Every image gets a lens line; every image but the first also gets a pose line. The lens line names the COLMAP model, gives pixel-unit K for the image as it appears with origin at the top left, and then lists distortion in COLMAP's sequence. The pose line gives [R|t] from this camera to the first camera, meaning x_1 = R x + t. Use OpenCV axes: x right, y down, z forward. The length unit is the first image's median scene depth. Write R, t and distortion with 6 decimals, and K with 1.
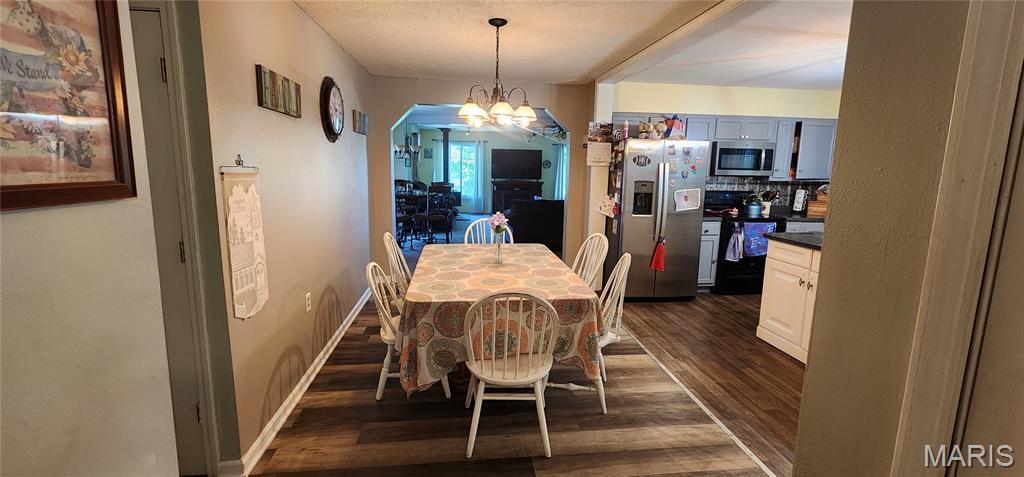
lens RADIAL K [[417.8, 0, 509.1], [0, 417.8, 225.9], [0, 0, 1]] dist [0.000712, 0.000198]
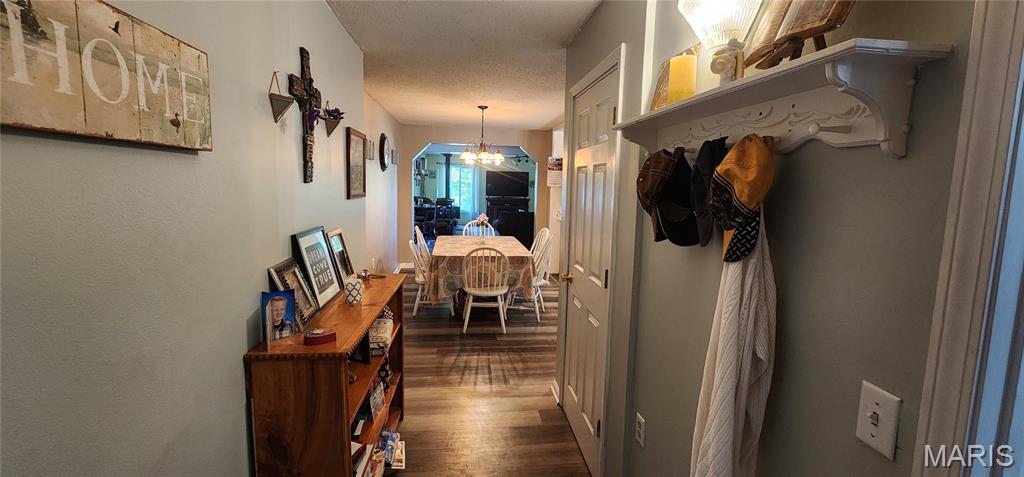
lens RADIAL K [[417.8, 0, 509.1], [0, 417.8, 225.9], [0, 0, 1]] dist [0.000712, 0.000198]
pose [[0.999966, 0.006564, 0.005072, 0.049148], [-0.006340, 0.999057, -0.042964, 0.060169], [-0.005349, 0.042930, 0.999064, -0.473894]]
